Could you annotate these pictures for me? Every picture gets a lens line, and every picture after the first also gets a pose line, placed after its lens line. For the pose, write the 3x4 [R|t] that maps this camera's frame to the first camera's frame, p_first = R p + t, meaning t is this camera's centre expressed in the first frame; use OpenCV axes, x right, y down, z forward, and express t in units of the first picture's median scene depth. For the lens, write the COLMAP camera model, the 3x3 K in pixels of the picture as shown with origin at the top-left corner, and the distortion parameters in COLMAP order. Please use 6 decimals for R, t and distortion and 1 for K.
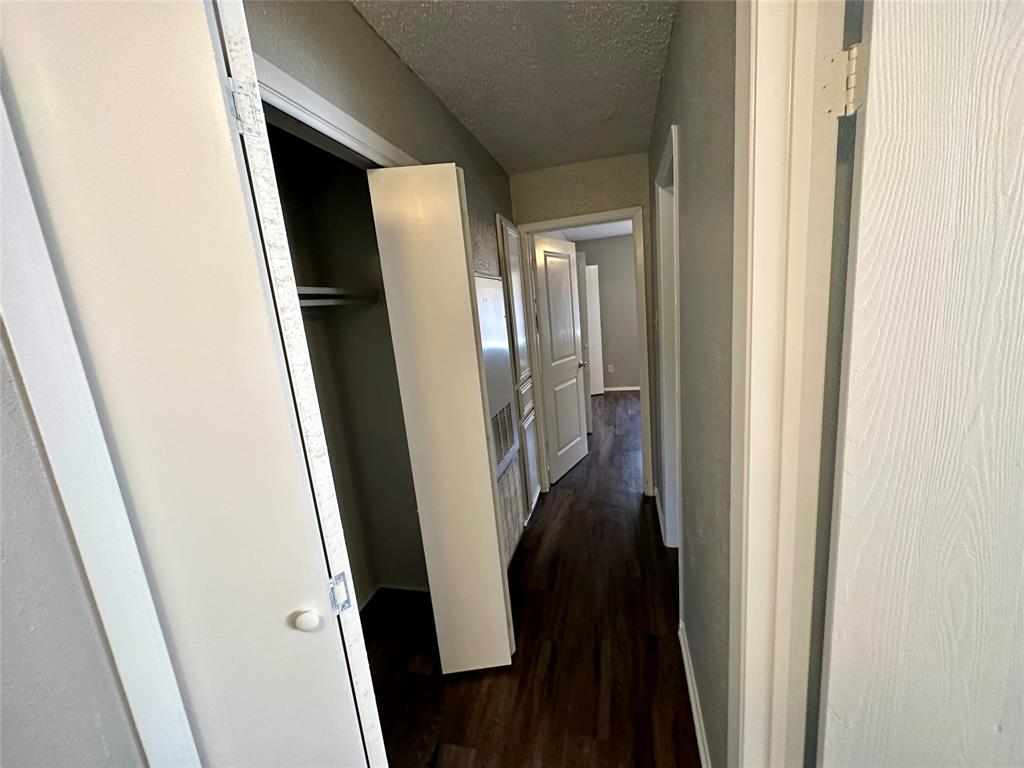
lens RADIAL K [[408.1, 0, 511.5], [0, 408.1, 383.4], [0, 0, 1]] dist [-0.003383, 0.000970]
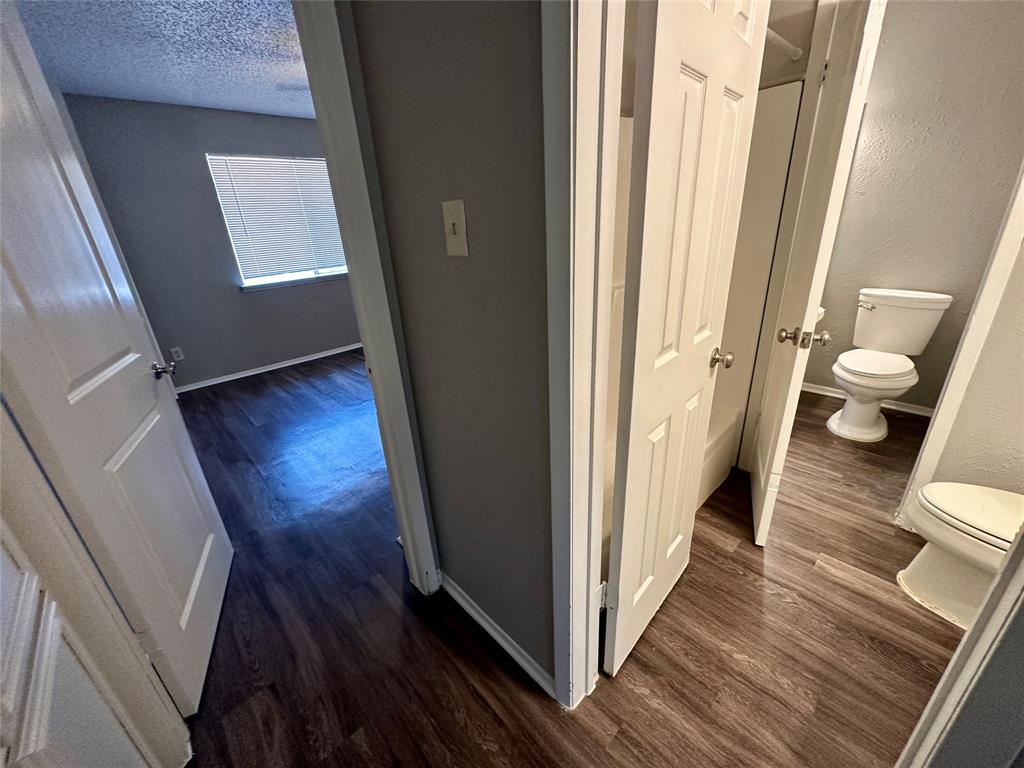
lens RADIAL K [[408.1, 0, 514.4], [0, 408.1, 389.3], [0, 0, 1]] dist [-0.003383, 0.000970]
pose [[0.528962, -0.257065, 0.808775, 0.039628], [0.154904, 0.966255, 0.205807, -0.073991], [-0.834388, 0.016419, 0.550933, 0.663198]]
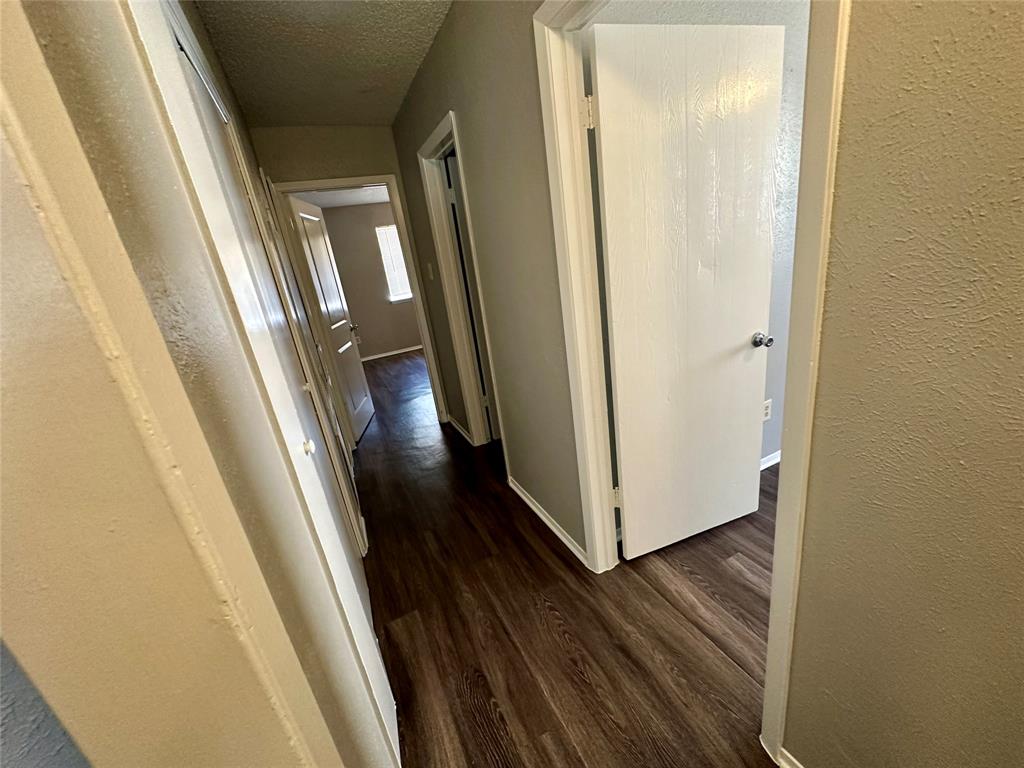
lens RADIAL K [[408.1, 0, 510.3], [0, 408.1, 384.5], [0, 0, 1]] dist [-0.003383, 0.000970]
pose [[0.768917, -0.215673, 0.601874, -0.233389], [0.187608, 0.976056, 0.110080, 0.073278], [-0.611204, 0.028274, 0.790968, -0.086392]]
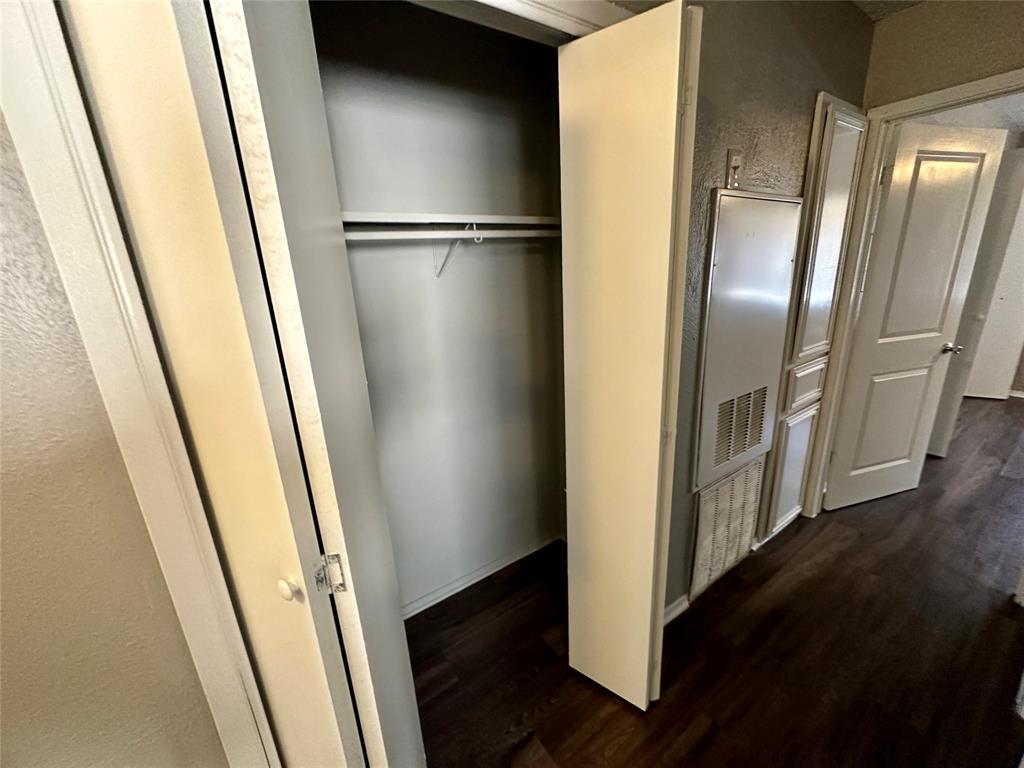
lens RADIAL K [[408.1, 0, 513.4], [0, 408.1, 382.1], [0, 0, 1]] dist [-0.003383, 0.000970]
pose [[0.754403, 0.236100, -0.612482, 0.085275], [-0.143542, 0.969829, 0.197048, -0.032086], [0.640525, -0.060737, 0.765531, 0.160526]]
